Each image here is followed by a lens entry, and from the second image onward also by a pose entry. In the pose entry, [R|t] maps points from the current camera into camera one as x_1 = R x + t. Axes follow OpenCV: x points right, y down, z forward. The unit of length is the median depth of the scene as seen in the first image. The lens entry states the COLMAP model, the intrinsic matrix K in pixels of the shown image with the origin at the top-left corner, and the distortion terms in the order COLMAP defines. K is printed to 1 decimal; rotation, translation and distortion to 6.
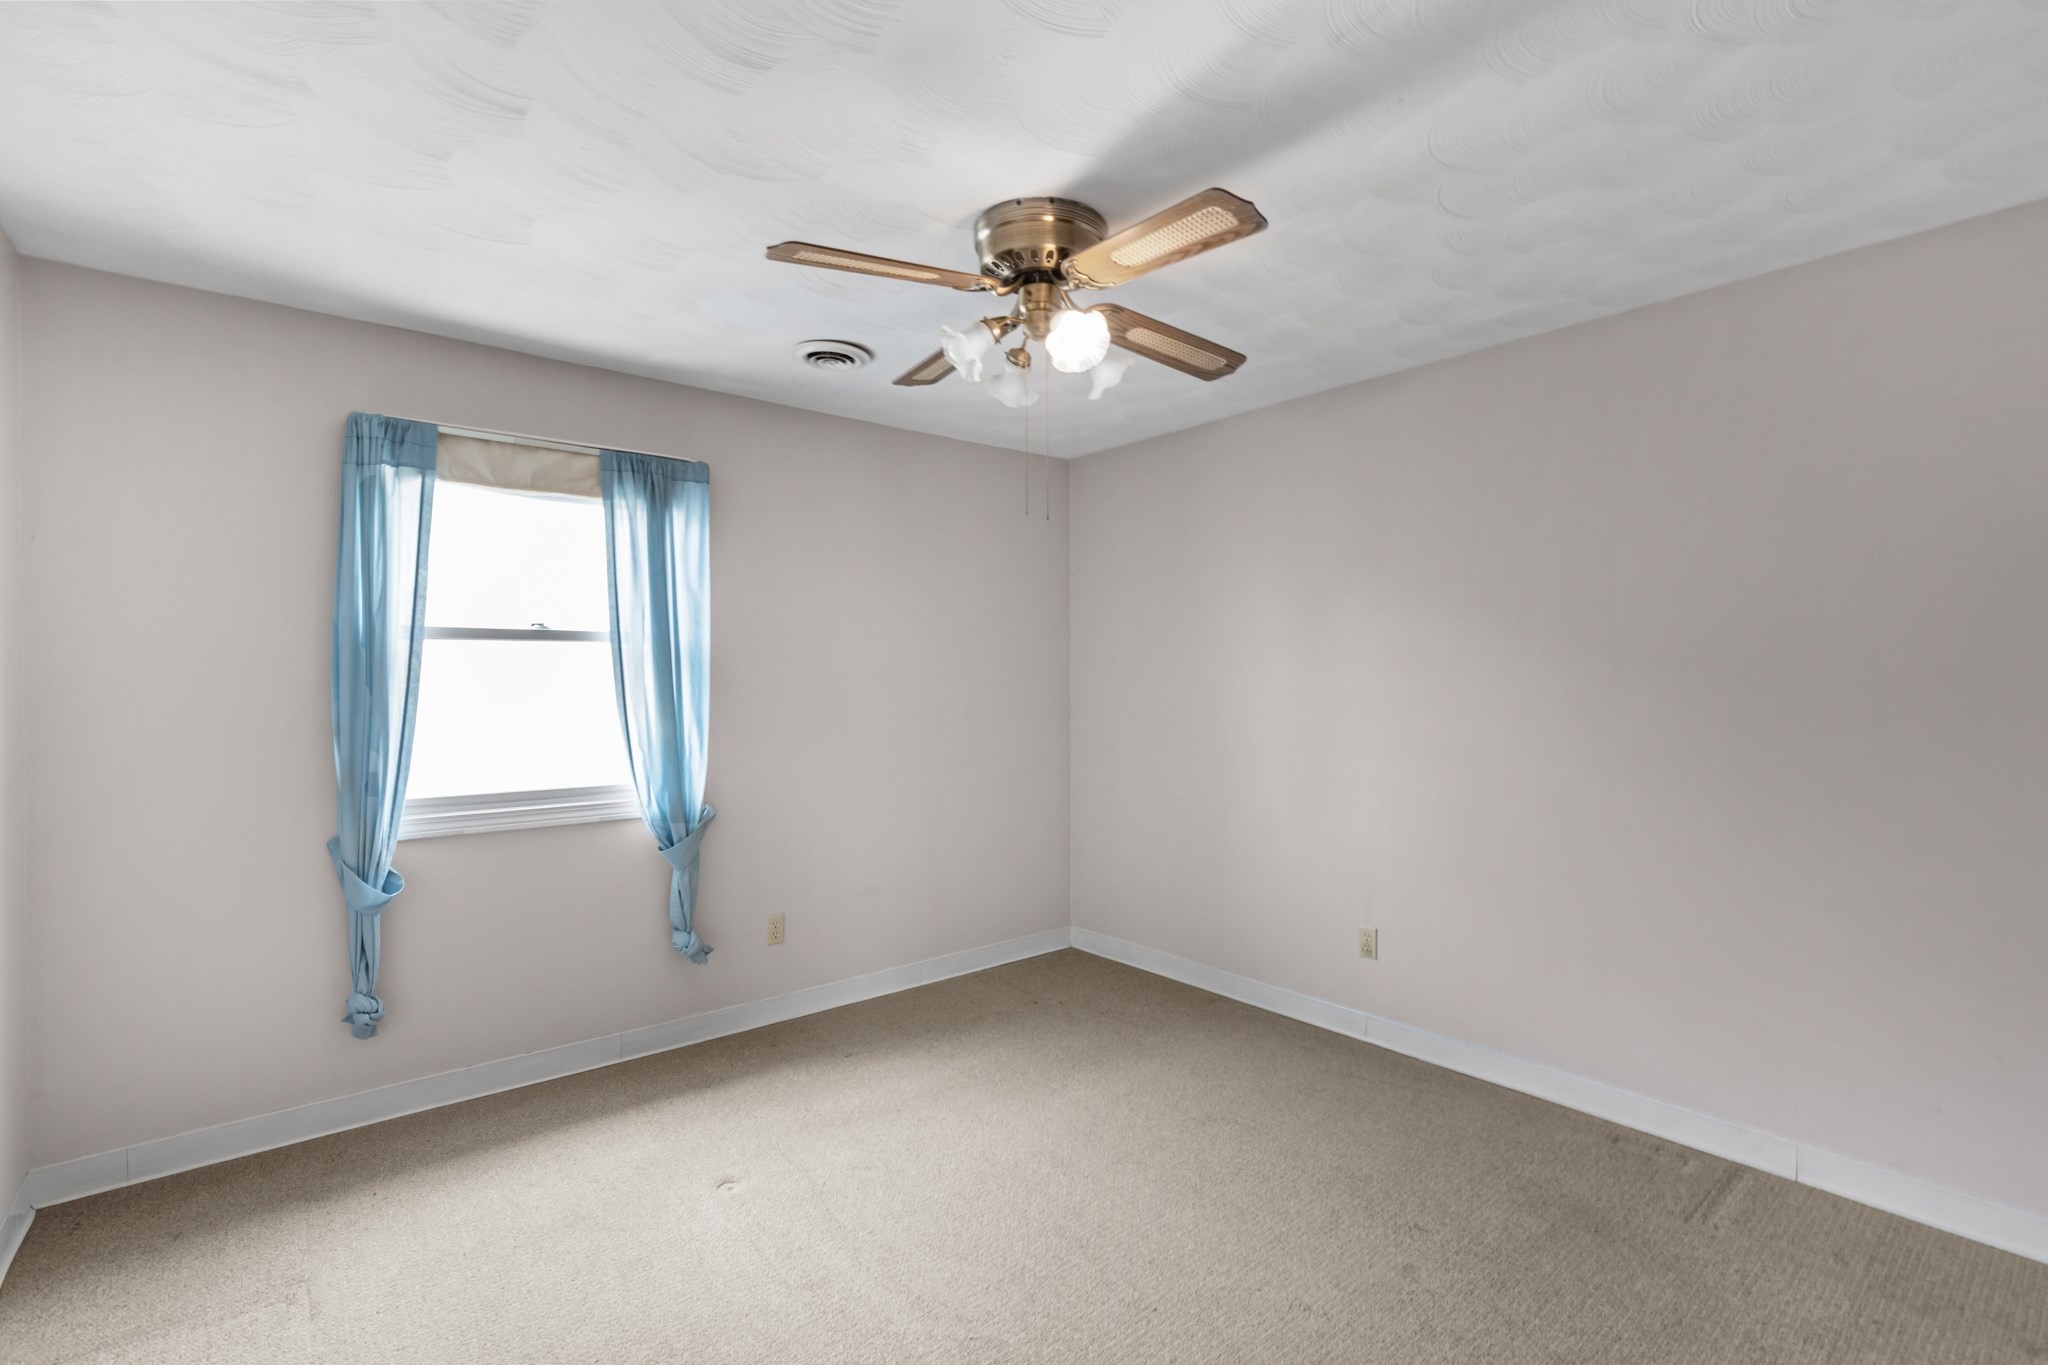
lens RADIAL K [[924.7, 0, 1032.2], [0, 924.7, 653.2], [0, 0, 1]] dist [0.000670, 0.000289]
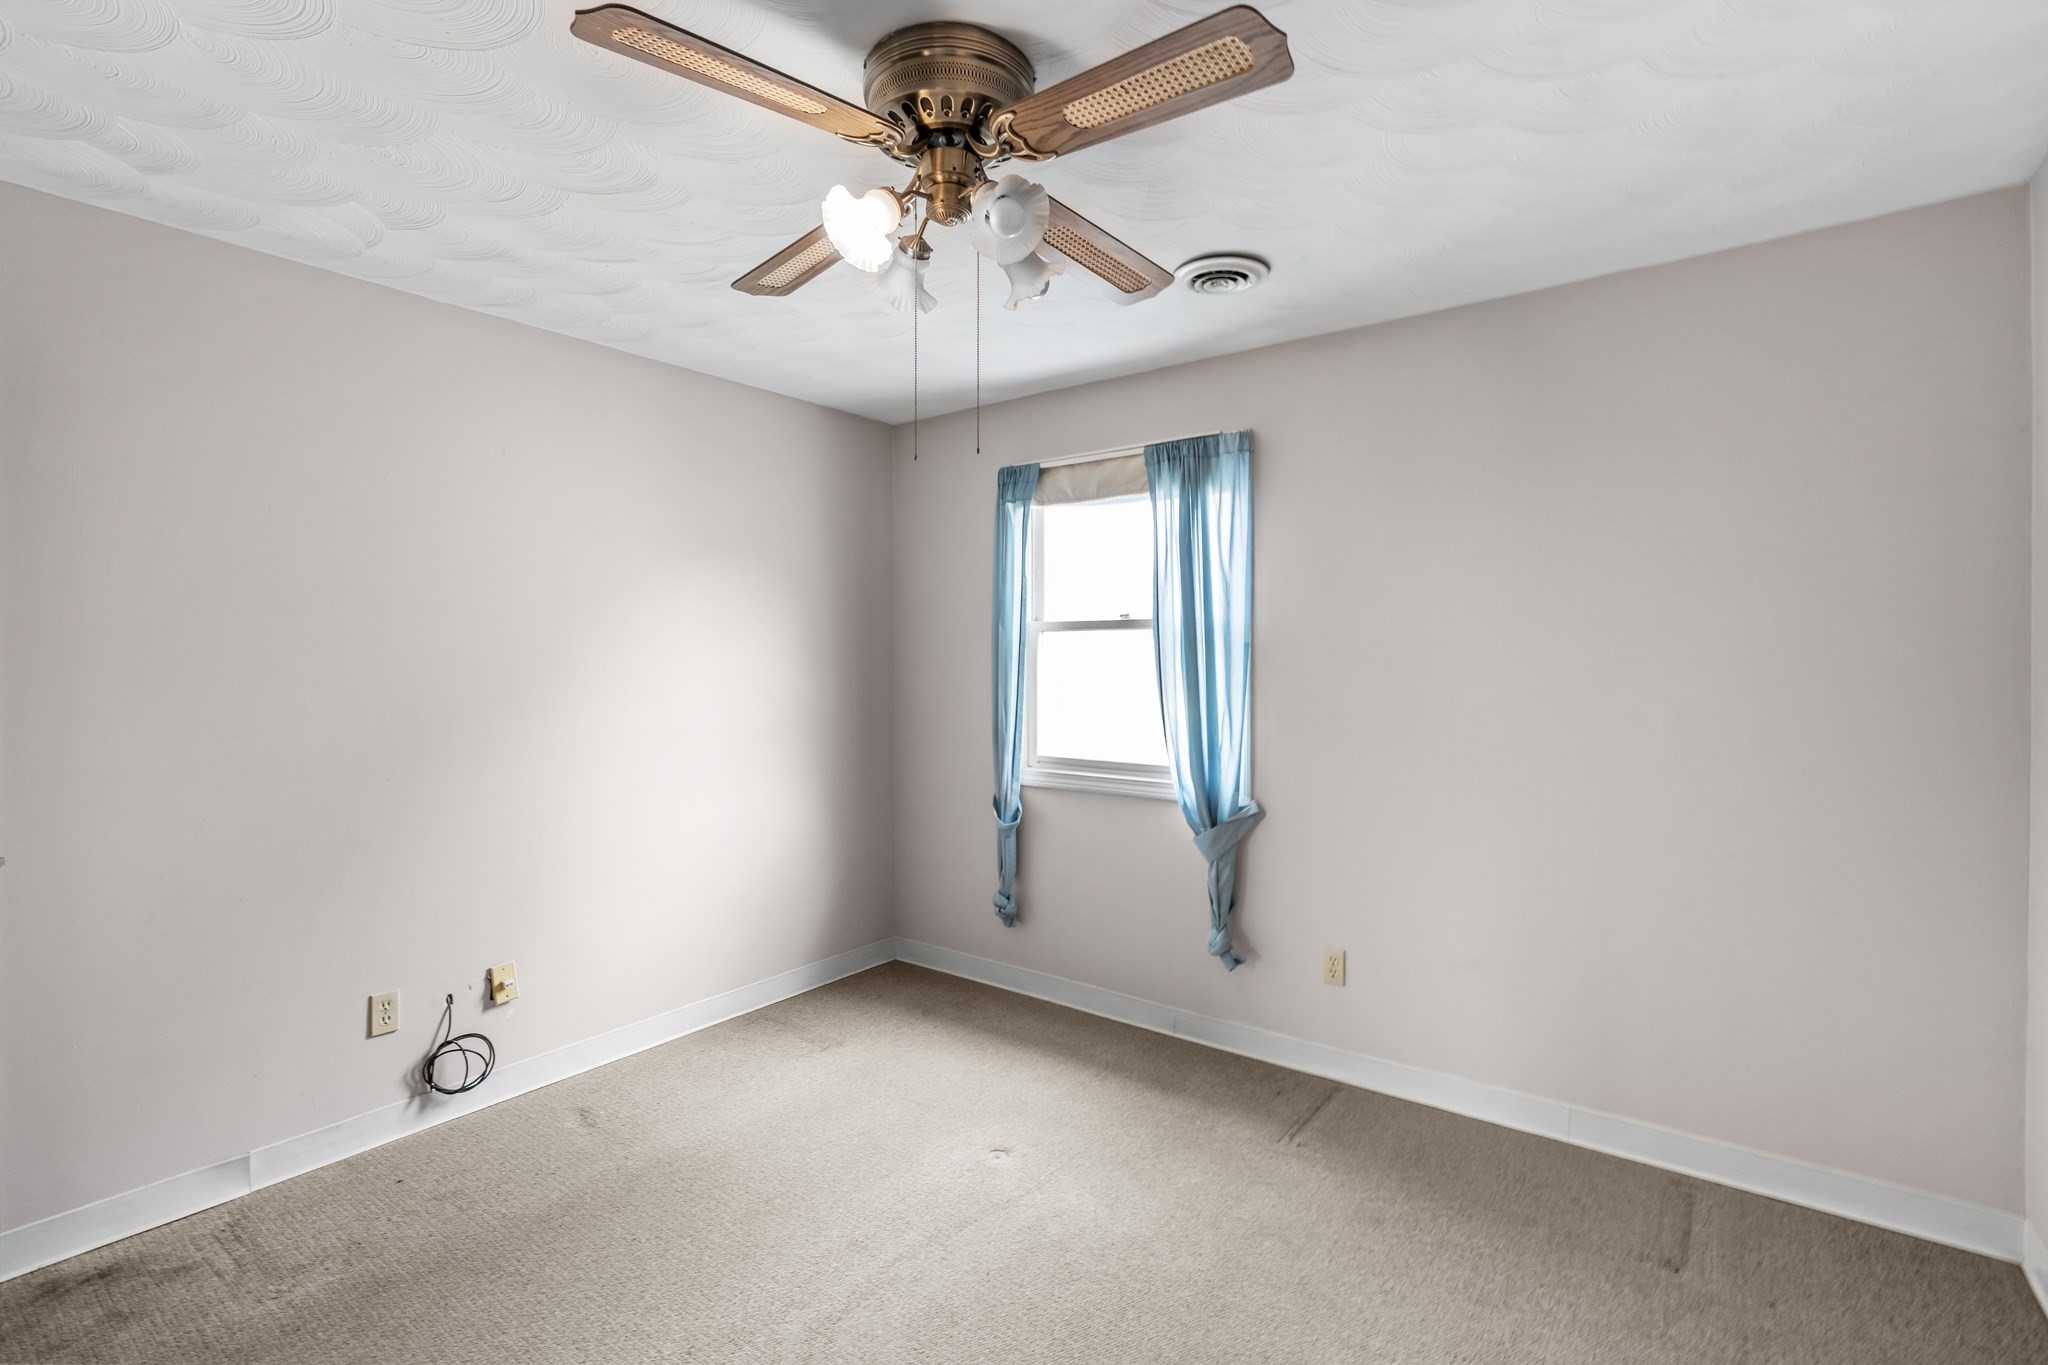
lens RADIAL K [[924.7, 0, 1032.2], [0, 924.7, 653.2], [0, 0, 1]] dist [0.000670, 0.000289]
pose [[0.241962, -0.013274, -0.970195, 0.529650], [0.011600, 0.999875, -0.010787, 0.026156], [0.970216, -0.008644, 0.242085, 0.616989]]
